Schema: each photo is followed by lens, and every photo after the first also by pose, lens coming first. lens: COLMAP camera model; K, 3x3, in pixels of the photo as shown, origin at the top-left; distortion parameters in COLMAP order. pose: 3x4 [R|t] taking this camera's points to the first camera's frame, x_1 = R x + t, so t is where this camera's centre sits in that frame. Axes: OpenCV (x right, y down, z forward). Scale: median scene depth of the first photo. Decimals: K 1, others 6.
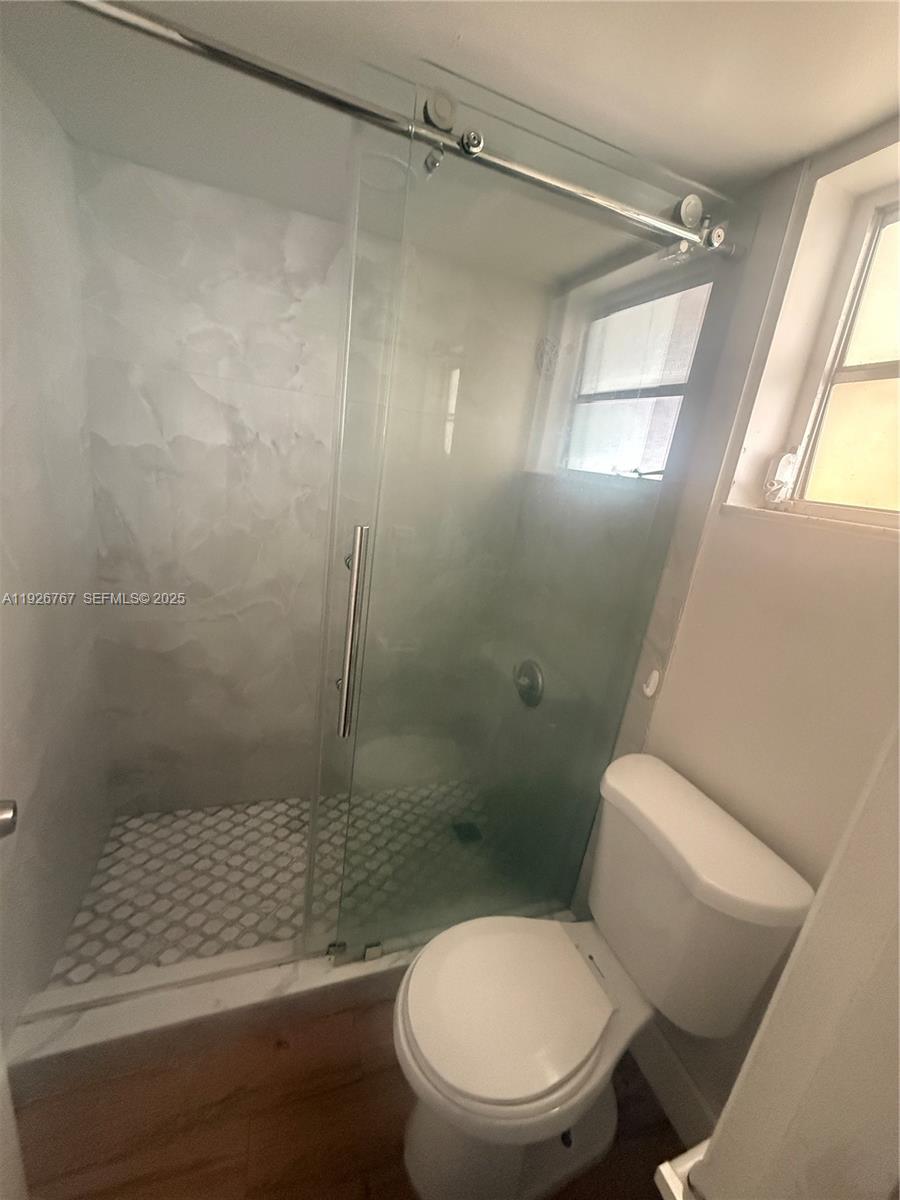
lens RADIAL K [[487.3, 0, 450.0], [0, 487.3, 602.2], [0, 0, 1]] dist [0.001188, -0.000303]
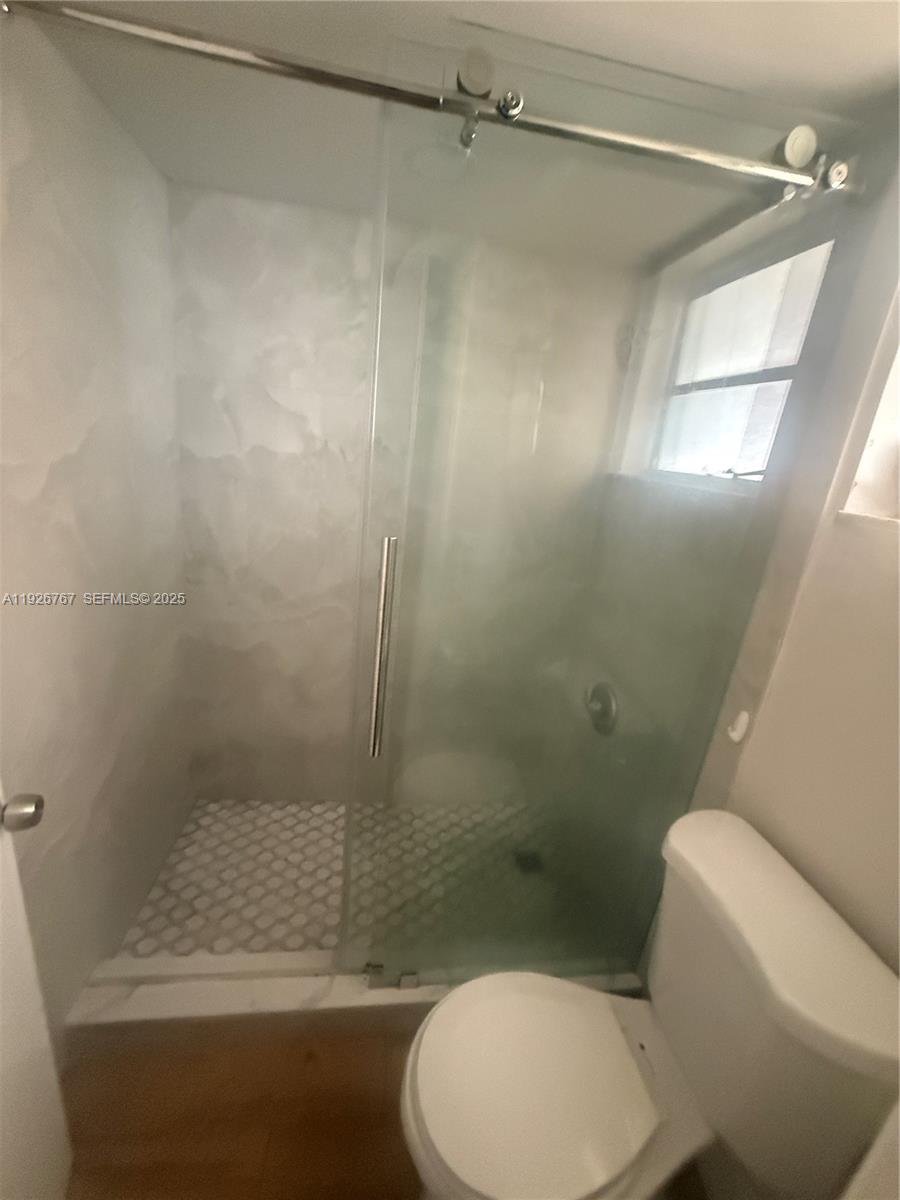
lens RADIAL K [[486.5, 0, 450.0], [0, 486.5, 600.0], [0, 0, 1]] dist [-0.001081, 0.000356]
pose [[0.976190, 0.037201, -0.213704, 0.093972], [-0.039161, 0.999221, -0.004943, -0.023447], [0.213354, 0.013194, 0.976886, 0.077017]]
